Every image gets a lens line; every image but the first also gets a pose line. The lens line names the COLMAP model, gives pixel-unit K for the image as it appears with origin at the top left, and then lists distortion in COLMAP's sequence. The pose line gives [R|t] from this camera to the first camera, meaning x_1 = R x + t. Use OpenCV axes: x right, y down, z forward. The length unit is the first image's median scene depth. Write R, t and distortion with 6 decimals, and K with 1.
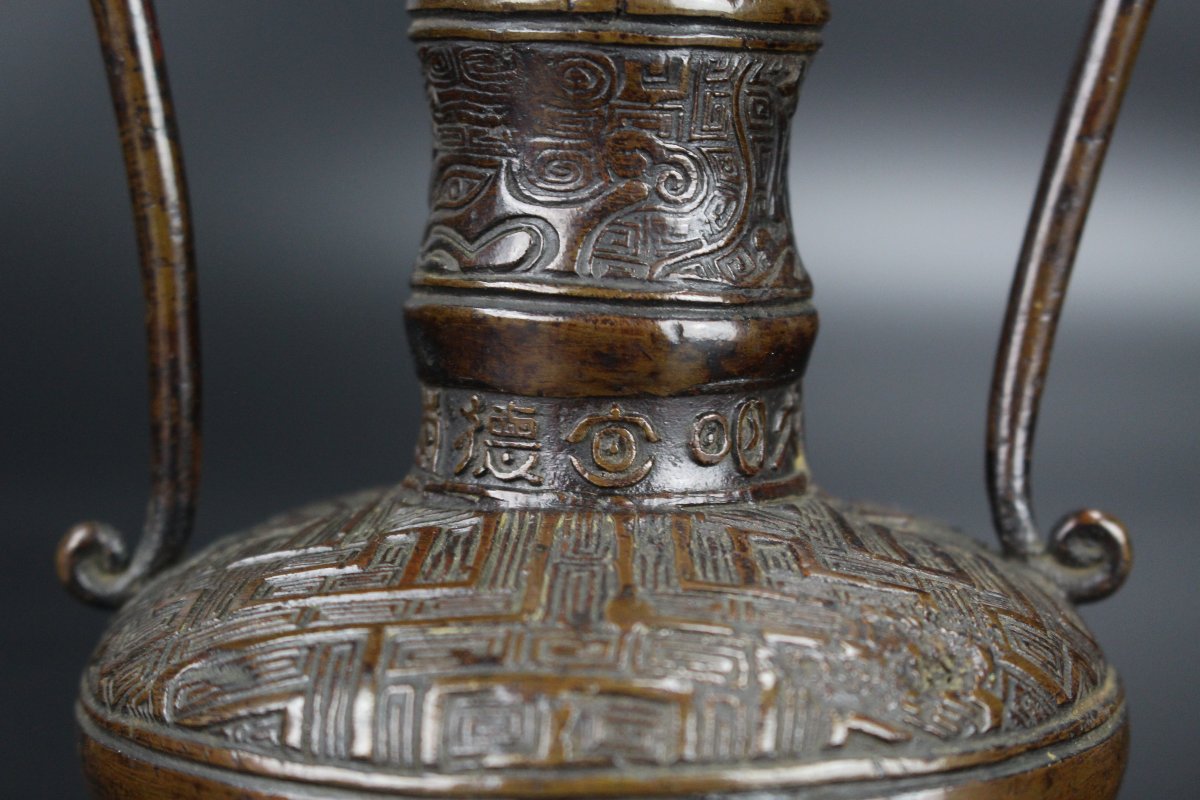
lens RADIAL K [[2901.1, 0, 602.8], [0, 2901.1, 449.9], [0, 0, 1]] dist [0.050089, 0.000000]
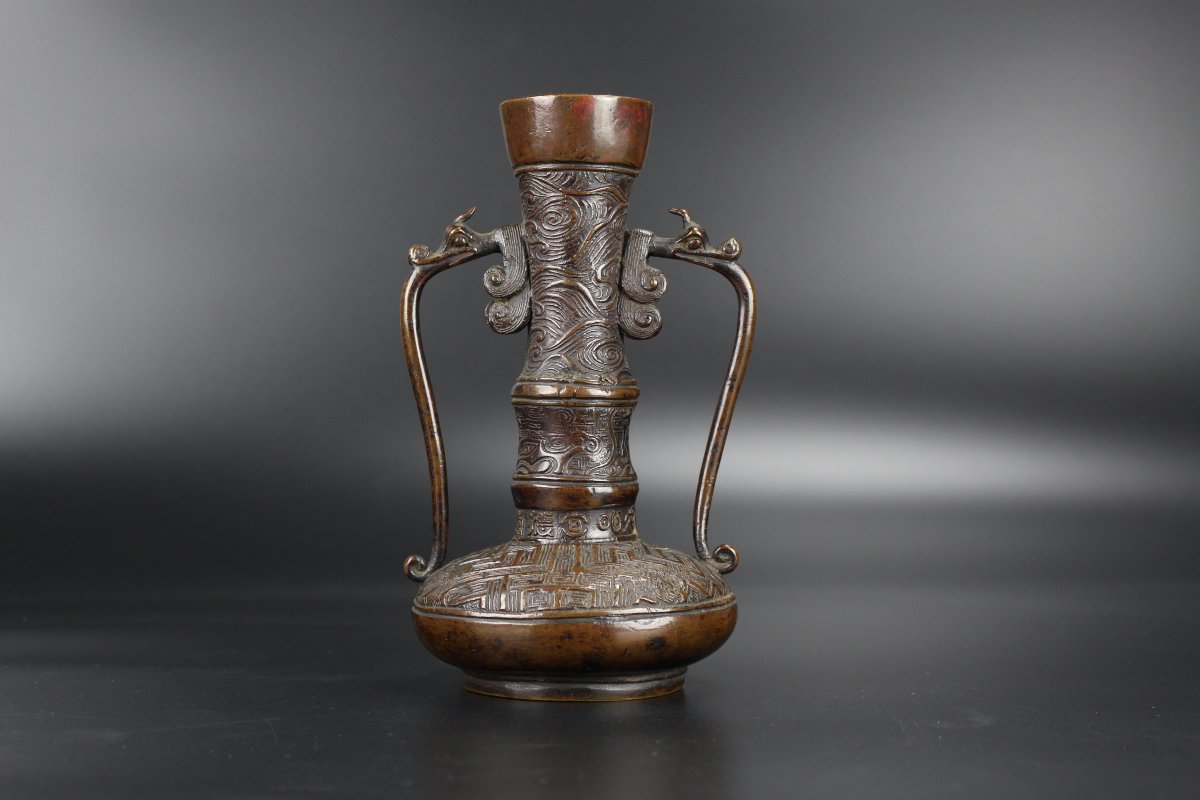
lens RADIAL K [[2592.3, 0, 629.9], [0, 2592.3, 390.4], [0, 0, 1]] dist [0.247893, 0.000000]
pose [[0.999773, -0.020615, -0.005462, 0.087057], [0.019984, 0.995030, -0.097553, 0.138449], [0.007446, 0.097421, 0.995215, -2.006759]]
